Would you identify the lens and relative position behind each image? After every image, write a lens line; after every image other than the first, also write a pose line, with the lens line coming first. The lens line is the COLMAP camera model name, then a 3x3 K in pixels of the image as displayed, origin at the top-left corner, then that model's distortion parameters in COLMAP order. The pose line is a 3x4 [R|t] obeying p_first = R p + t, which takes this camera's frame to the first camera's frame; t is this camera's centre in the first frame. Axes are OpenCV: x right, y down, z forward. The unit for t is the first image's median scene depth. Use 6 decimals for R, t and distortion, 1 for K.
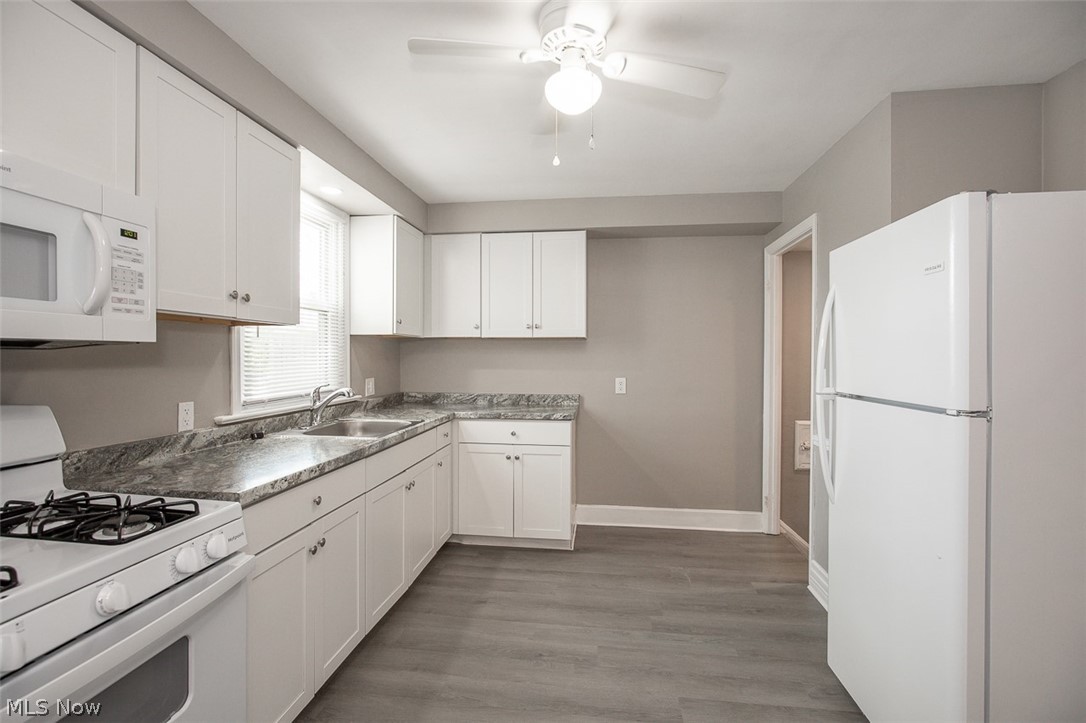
lens RADIAL K [[503.9, 0, 543.0], [0, 503.9, 361.5], [0, 0, 1]] dist [0.000206, 0.000017]
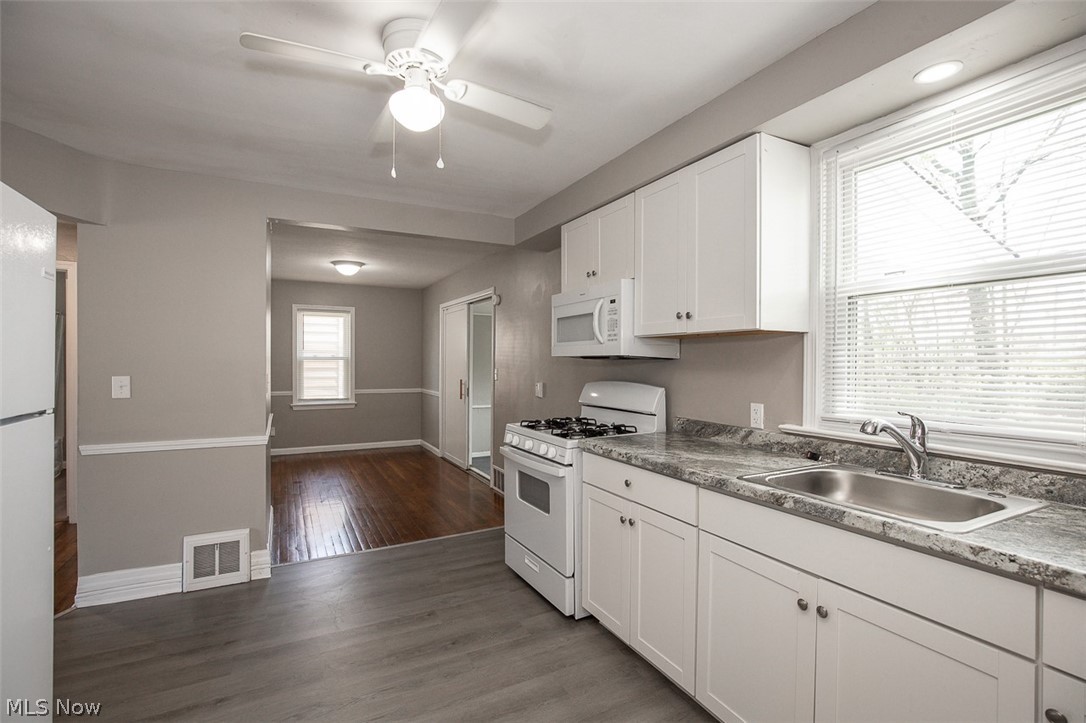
lens RADIAL K [[503.9, 0, 543.0], [0, 503.9, 361.5], [0, 0, 1]] dist [0.000206, 0.000017]
pose [[-0.824099, -0.005907, -0.566415, 0.391510], [-0.013104, 0.999877, 0.008638, -0.021178], [0.566294, 0.014541, -0.824075, 1.829127]]
